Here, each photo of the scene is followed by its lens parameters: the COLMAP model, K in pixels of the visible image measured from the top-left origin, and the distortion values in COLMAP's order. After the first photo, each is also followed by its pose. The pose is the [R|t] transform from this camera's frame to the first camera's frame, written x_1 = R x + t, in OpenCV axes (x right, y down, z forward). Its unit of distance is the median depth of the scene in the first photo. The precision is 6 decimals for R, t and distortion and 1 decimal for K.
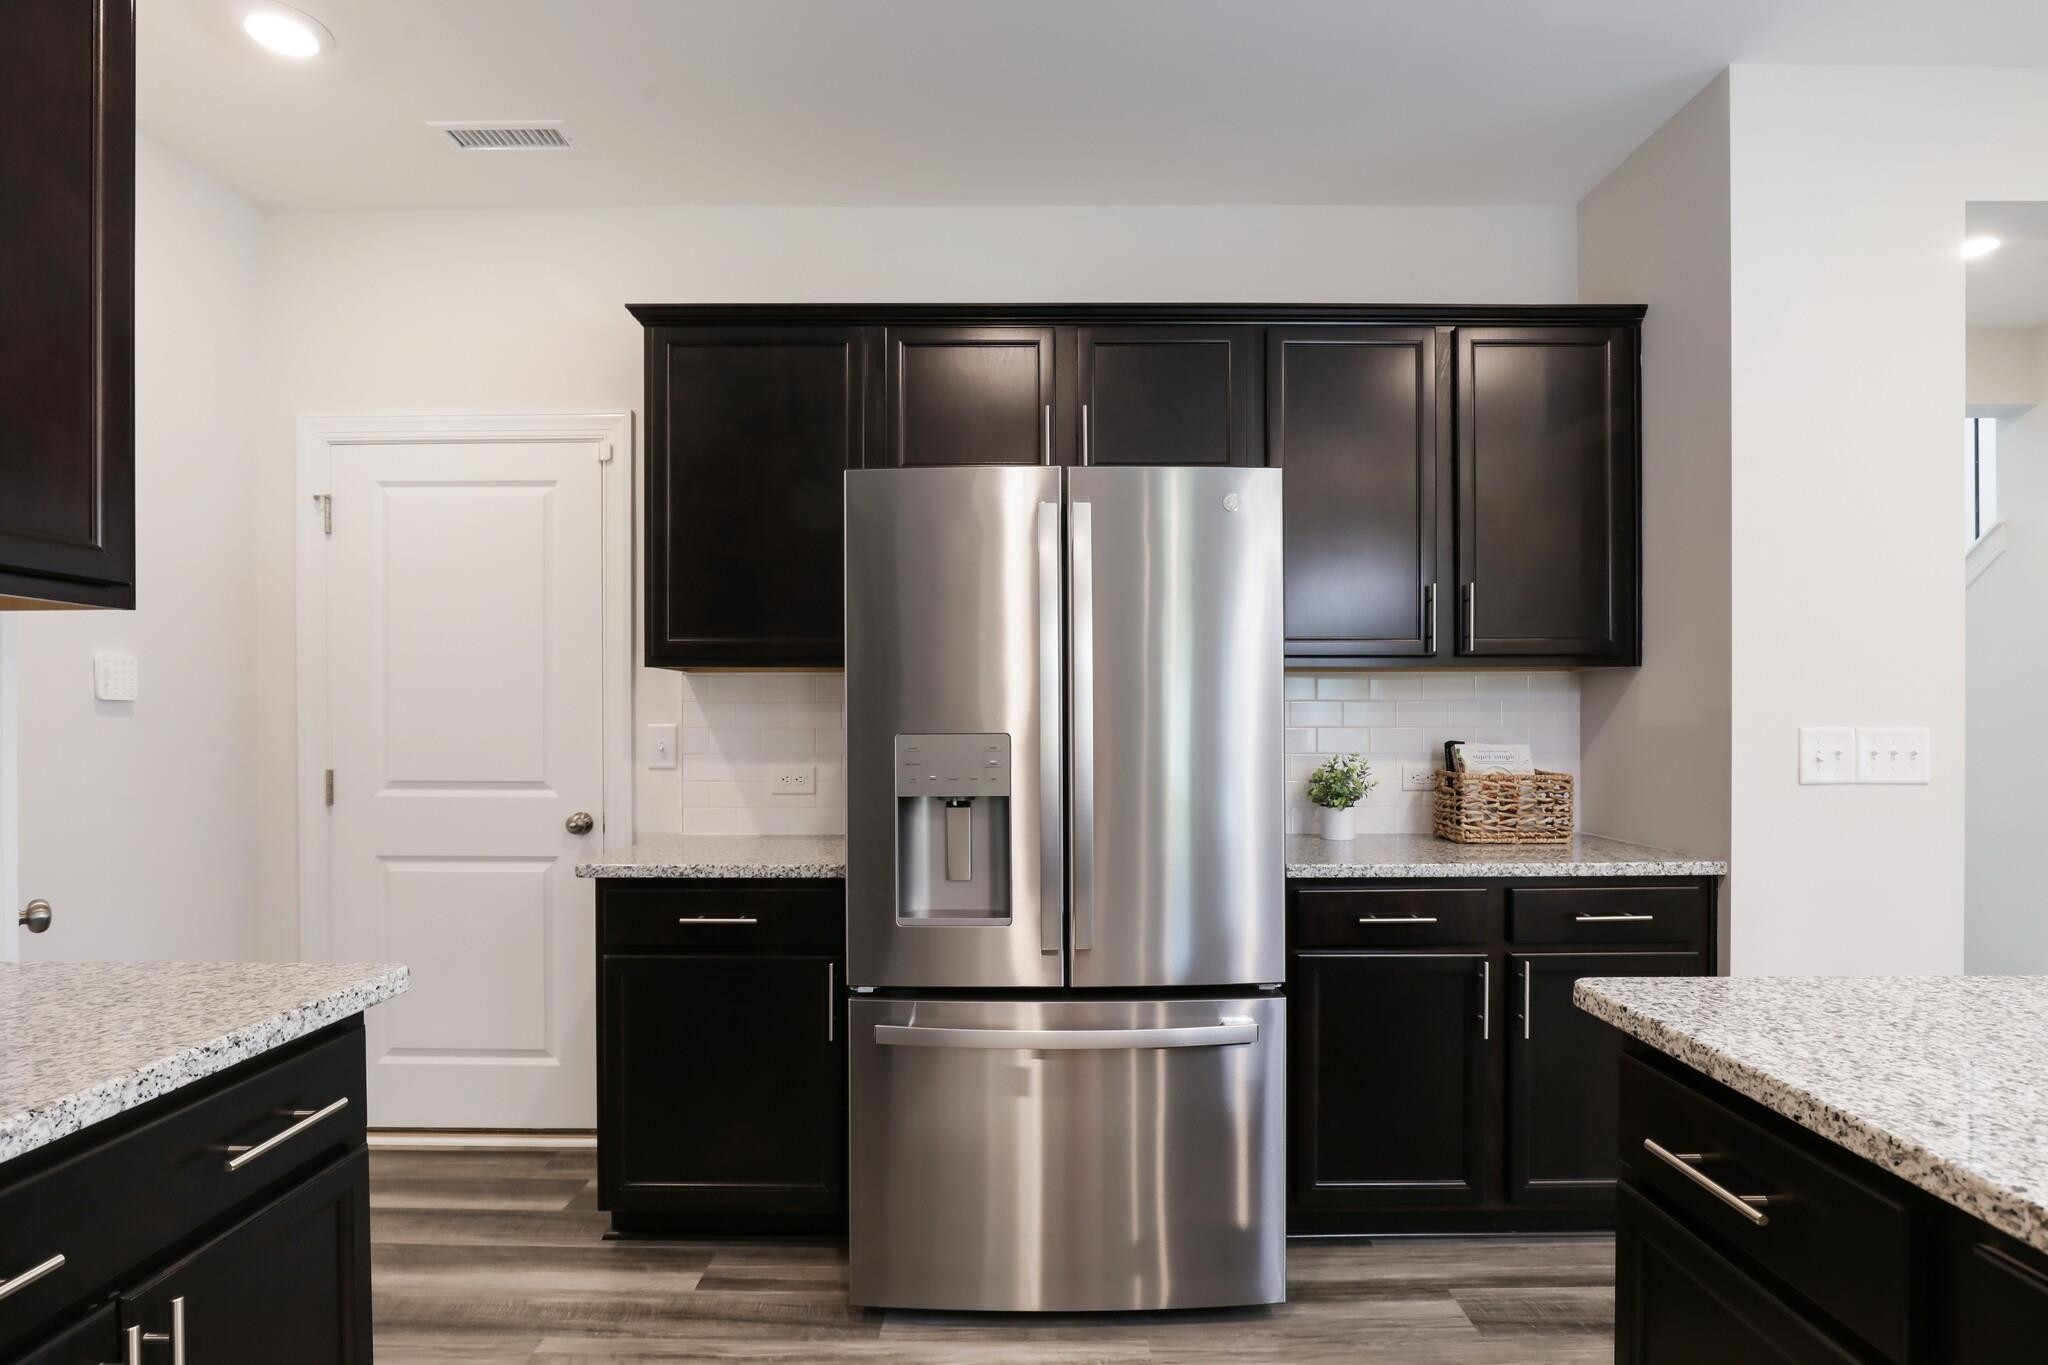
lens RADIAL K [[1026.8, 0, 1025.4], [0, 1026.8, 725.6], [0, 0, 1]] dist [-0.030709, 0.011933]
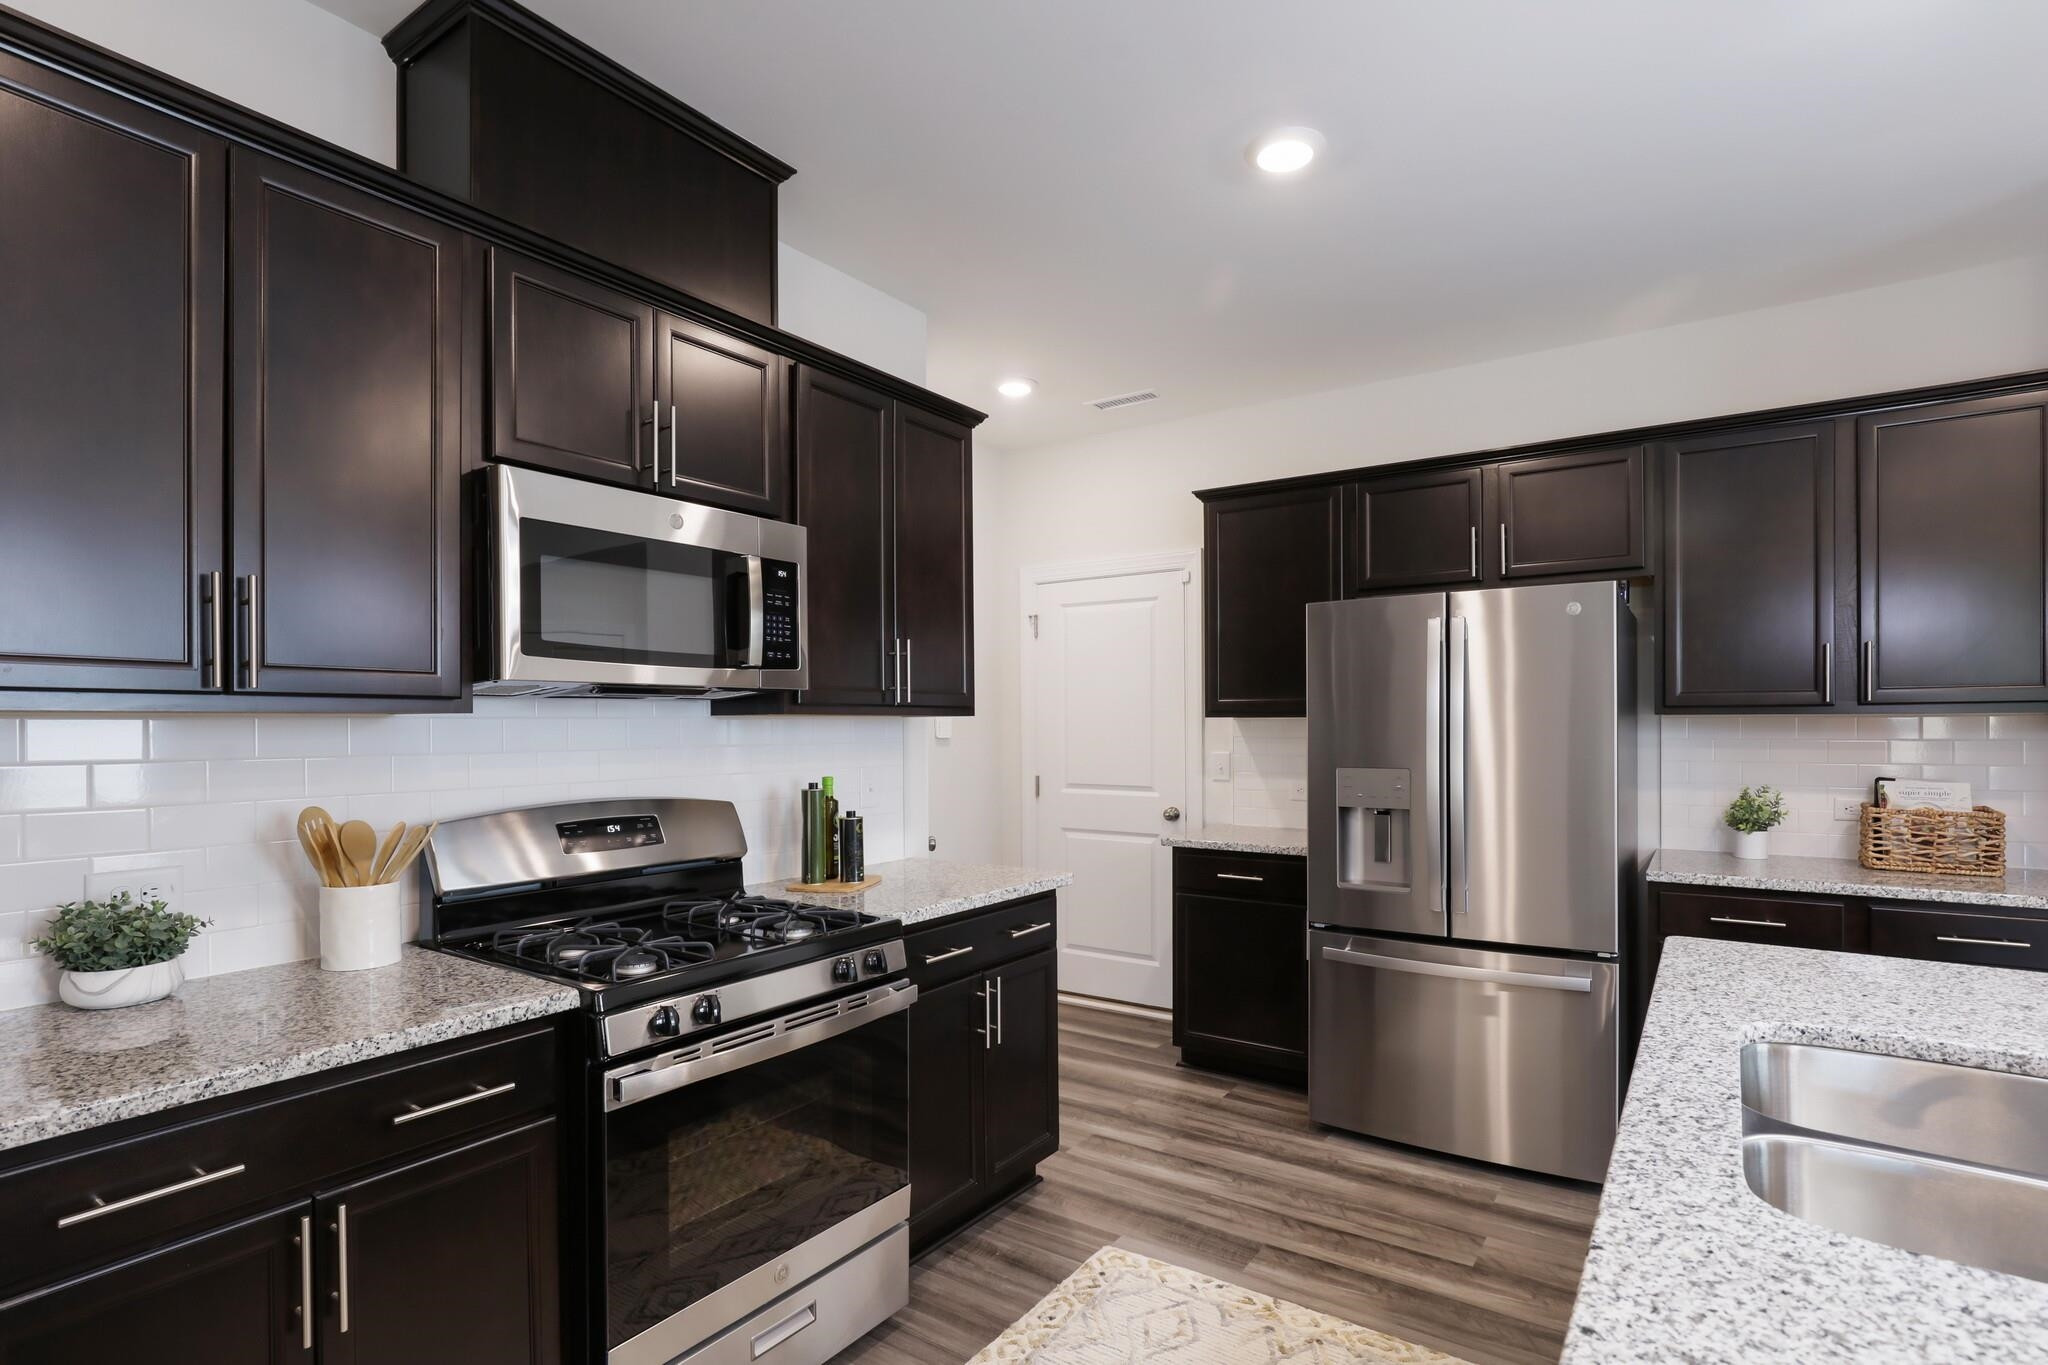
lens RADIAL K [[977.5, 0, 1040.0], [0, 977.5, 722.0], [0, 0, 1]] dist [-0.003200, -0.000617]
pose [[0.830748, -0.003964, -0.556635, 0.335702], [0.000633, 0.999981, -0.006176, -0.053056], [0.556649, 0.004779, 0.830734, -0.524262]]
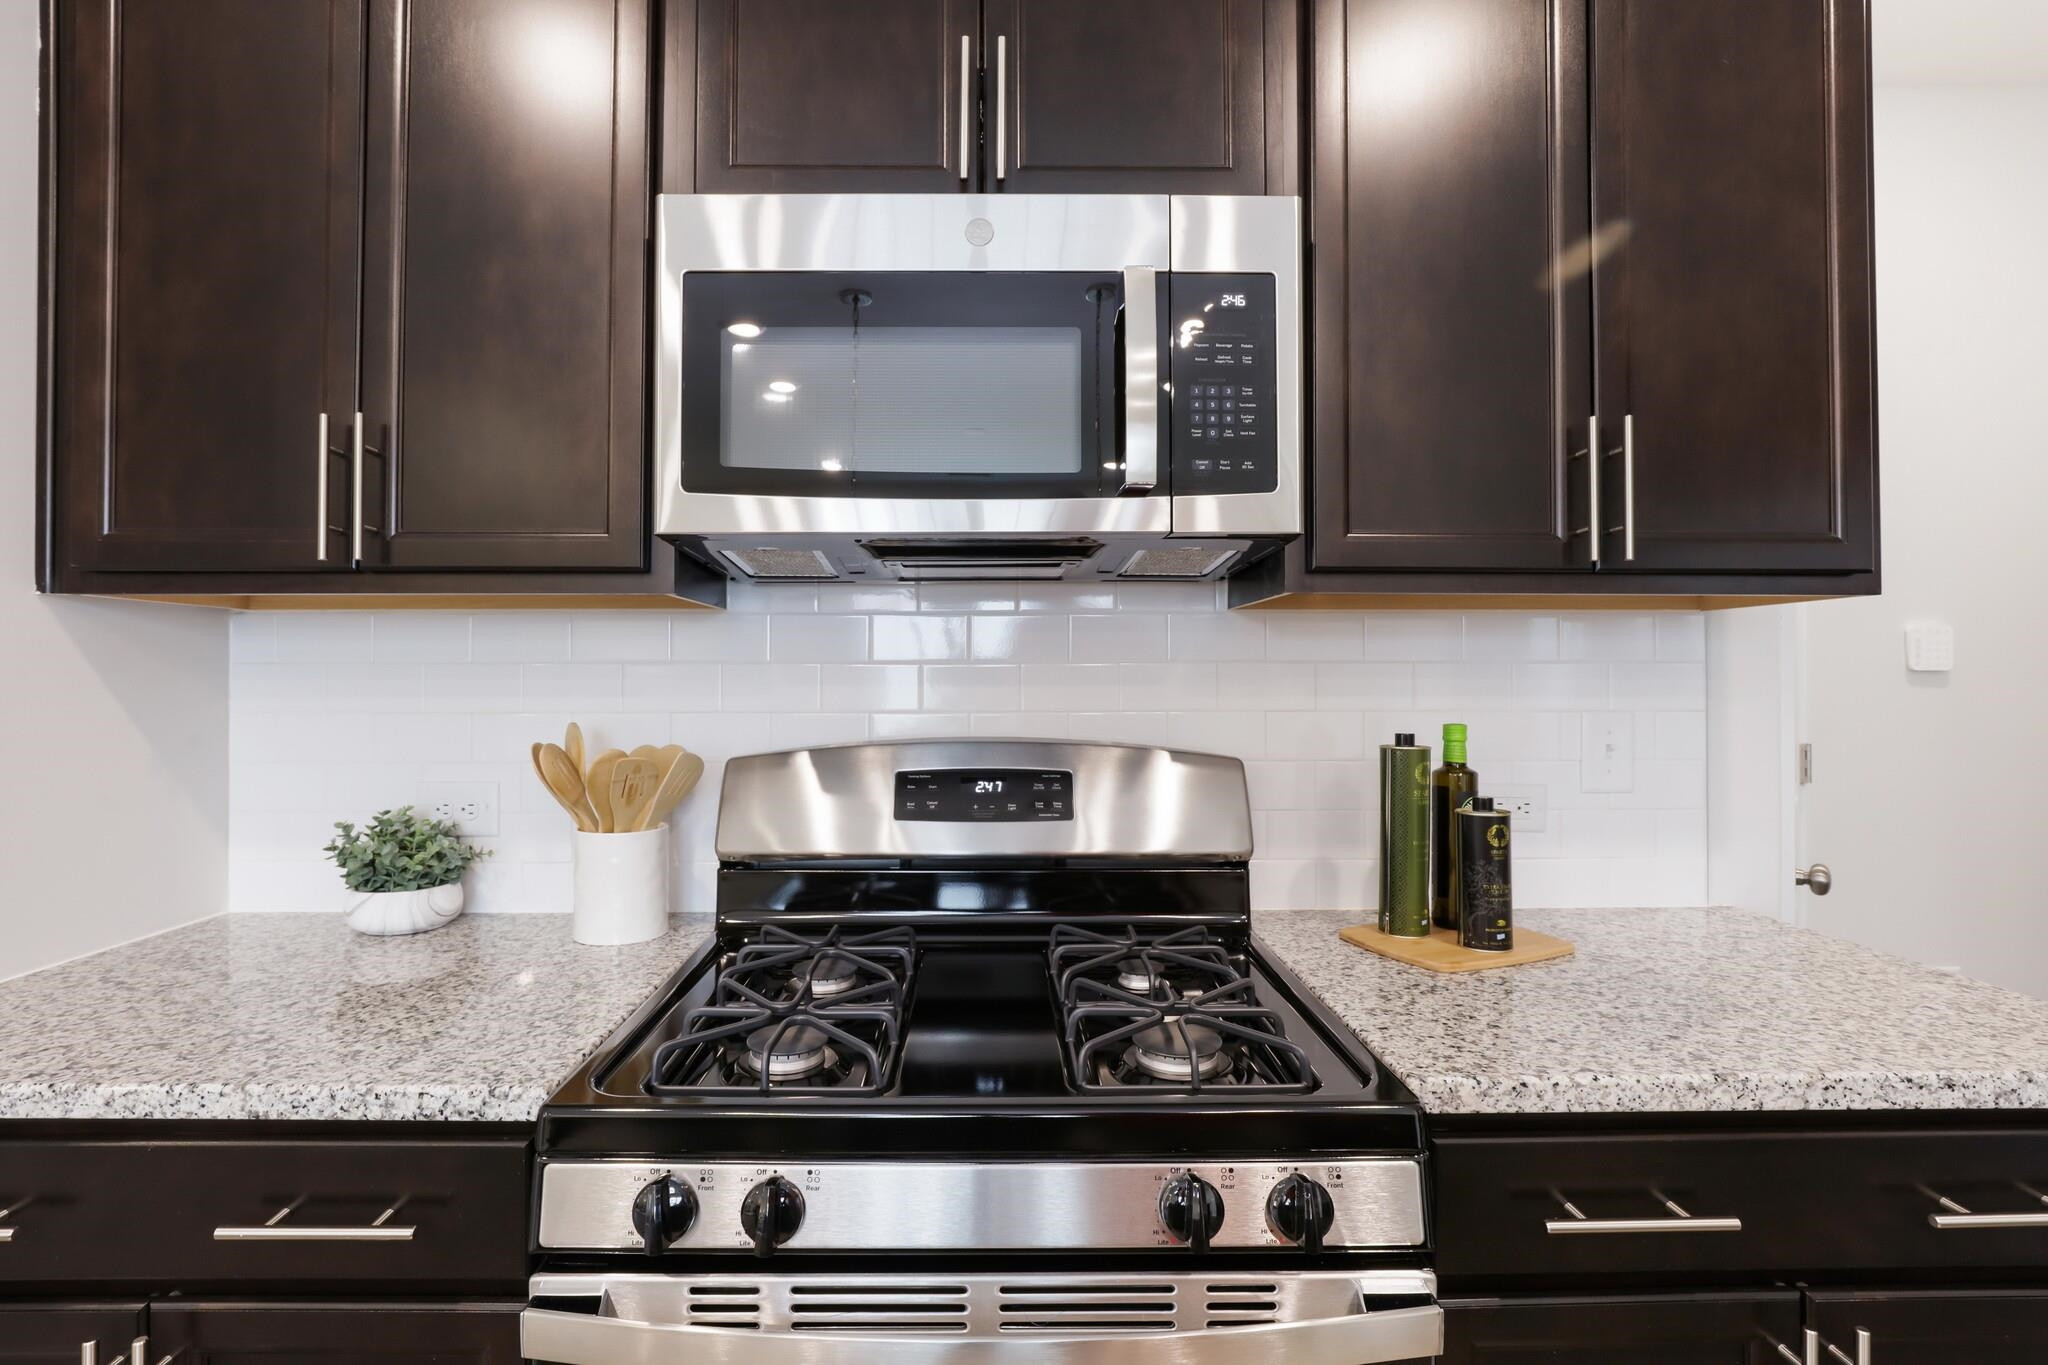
lens RADIAL K [[958.9, 0, 993.2], [0, 958.9, 673.6], [0, 0, 1]] dist [-0.023385, 0.007161]
pose [[0.020173, -0.002687, -0.999793, 0.012539], [-0.004072, 0.999988, -0.002770, -0.019455], [0.999788, 0.004127, 0.020162, 0.071664]]
